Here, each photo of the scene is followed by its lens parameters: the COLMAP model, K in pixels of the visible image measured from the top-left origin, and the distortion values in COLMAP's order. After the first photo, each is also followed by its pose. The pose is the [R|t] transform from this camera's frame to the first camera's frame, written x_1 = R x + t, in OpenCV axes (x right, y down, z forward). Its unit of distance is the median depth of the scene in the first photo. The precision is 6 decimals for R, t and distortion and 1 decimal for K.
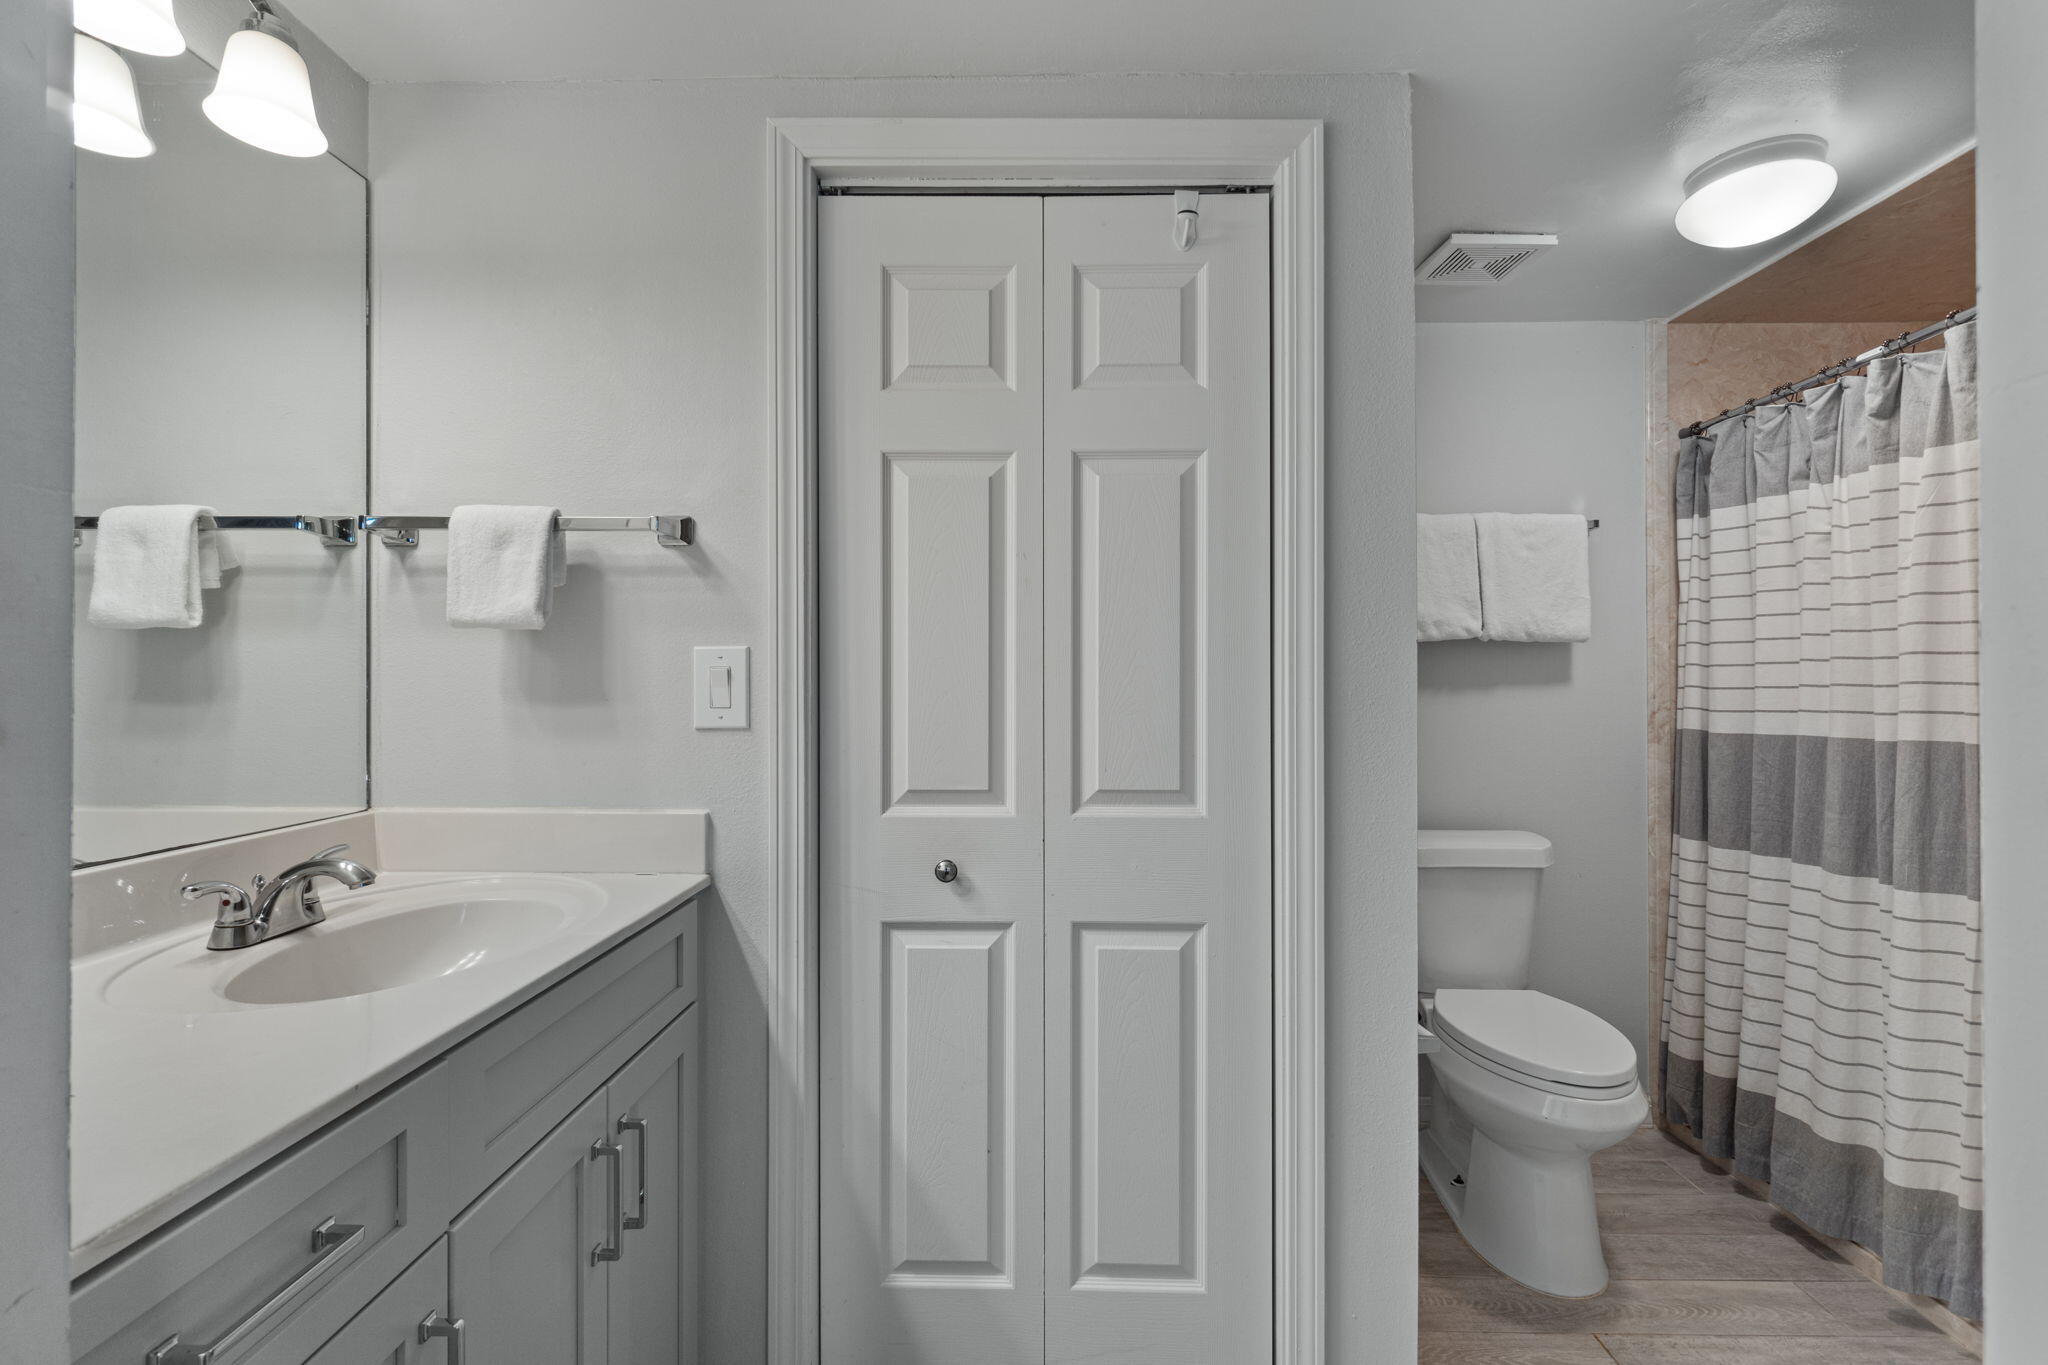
lens RADIAL K [[992.9, 0, 1018.2], [0, 992.9, 677.1], [0, 0, 1]] dist [0.000080, -0.001121]
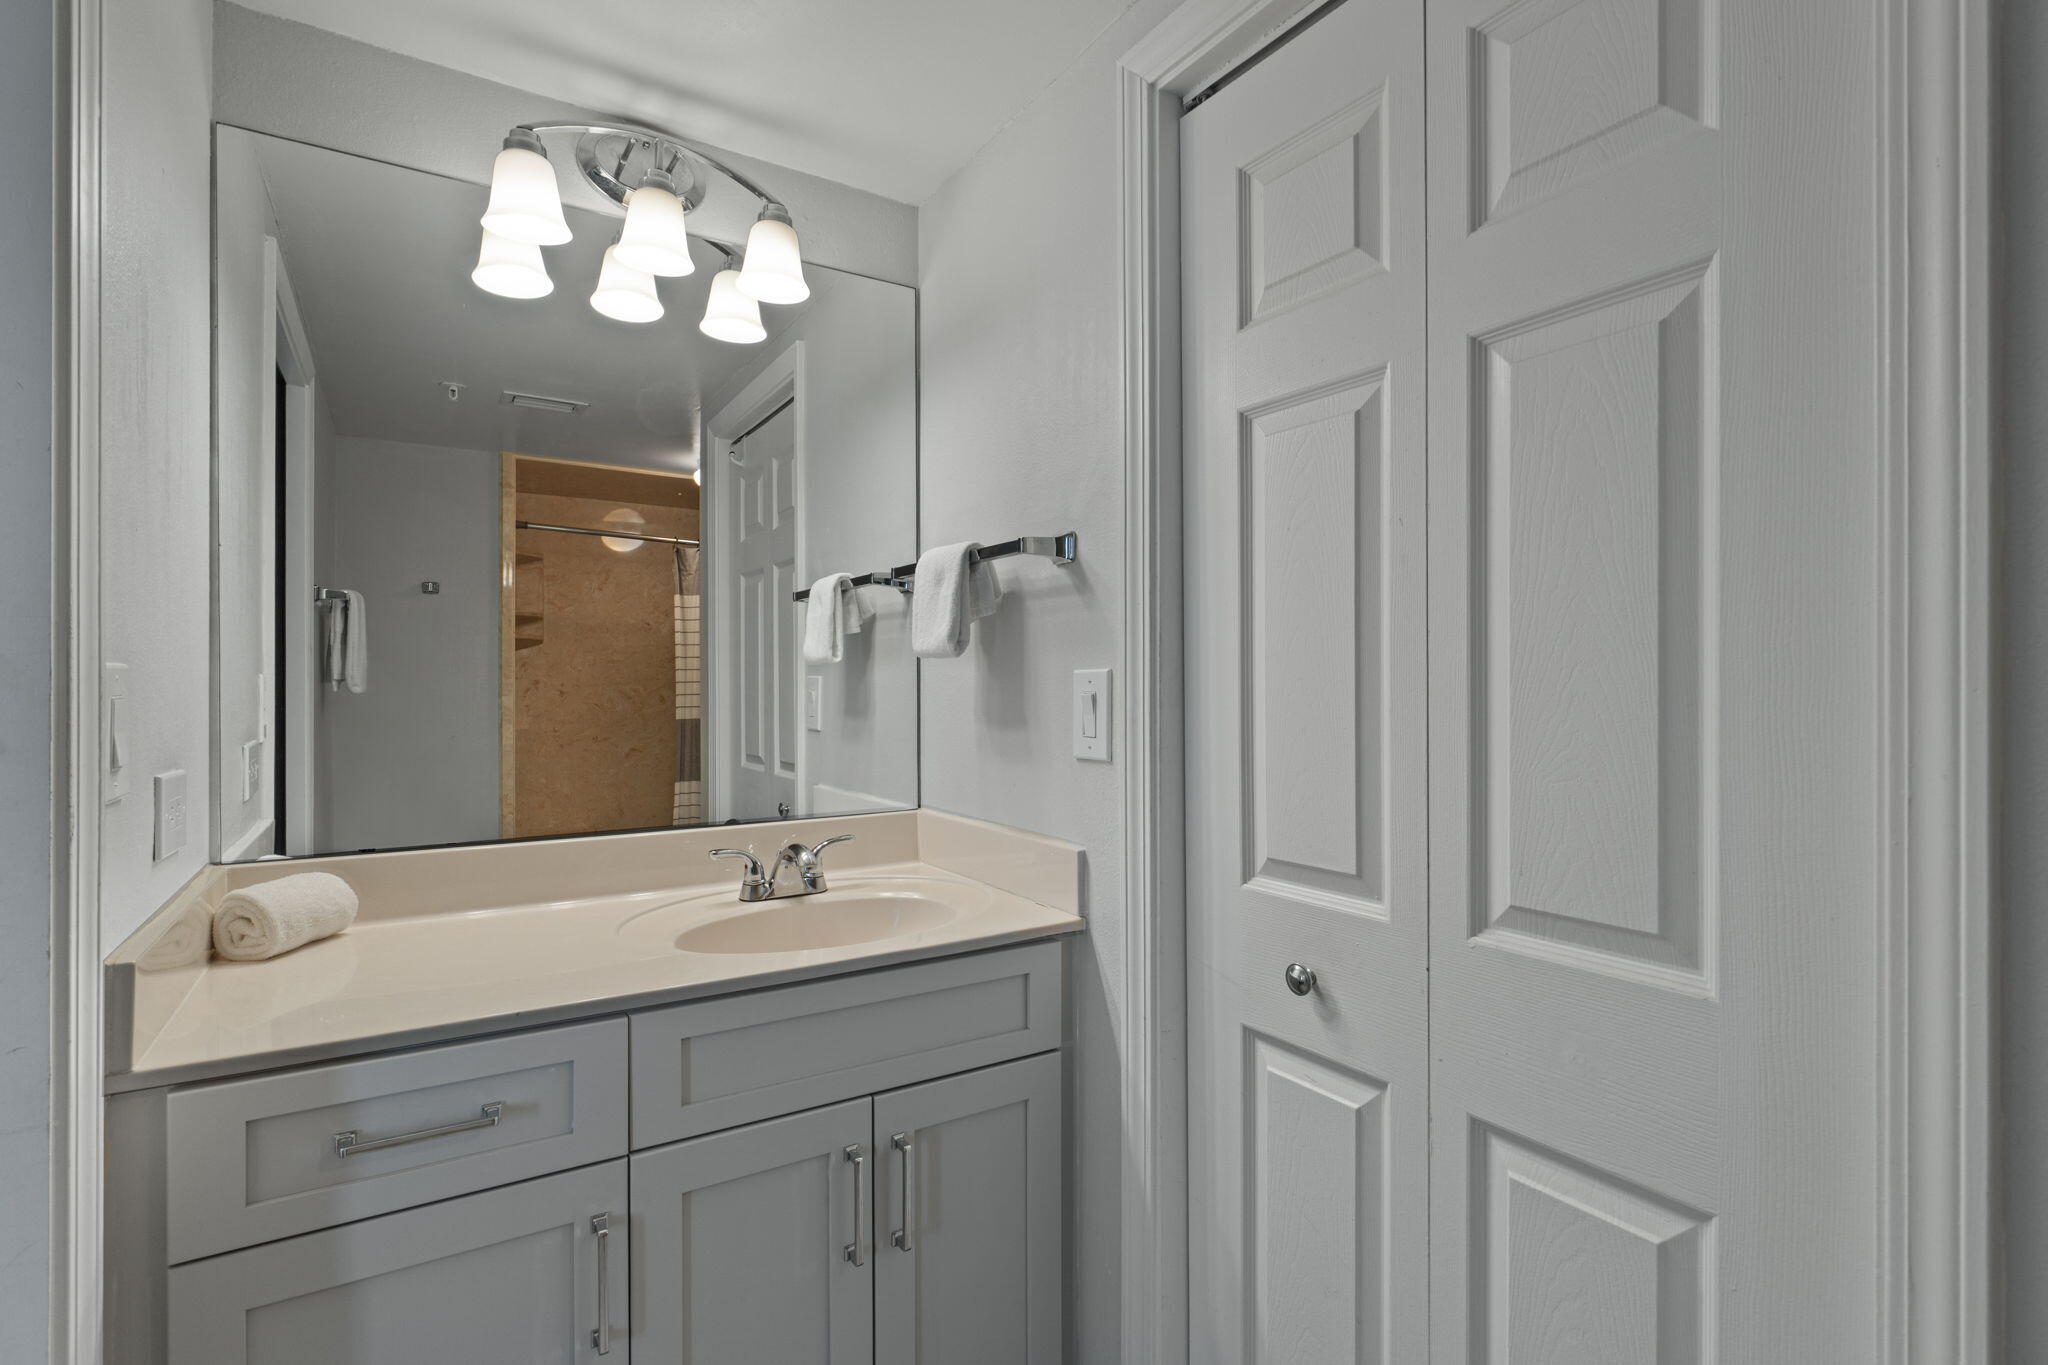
lens RADIAL K [[992.9, 0, 1015.2], [0, 992.9, 689.0], [0, 0, 1]] dist [0.000080, -0.001121]
pose [[0.528396, 0.000845, -0.848998, 0.427116], [0.002935, 0.999992, 0.002822, -0.015782], [0.848993, -0.003983, 0.528389, 0.451923]]
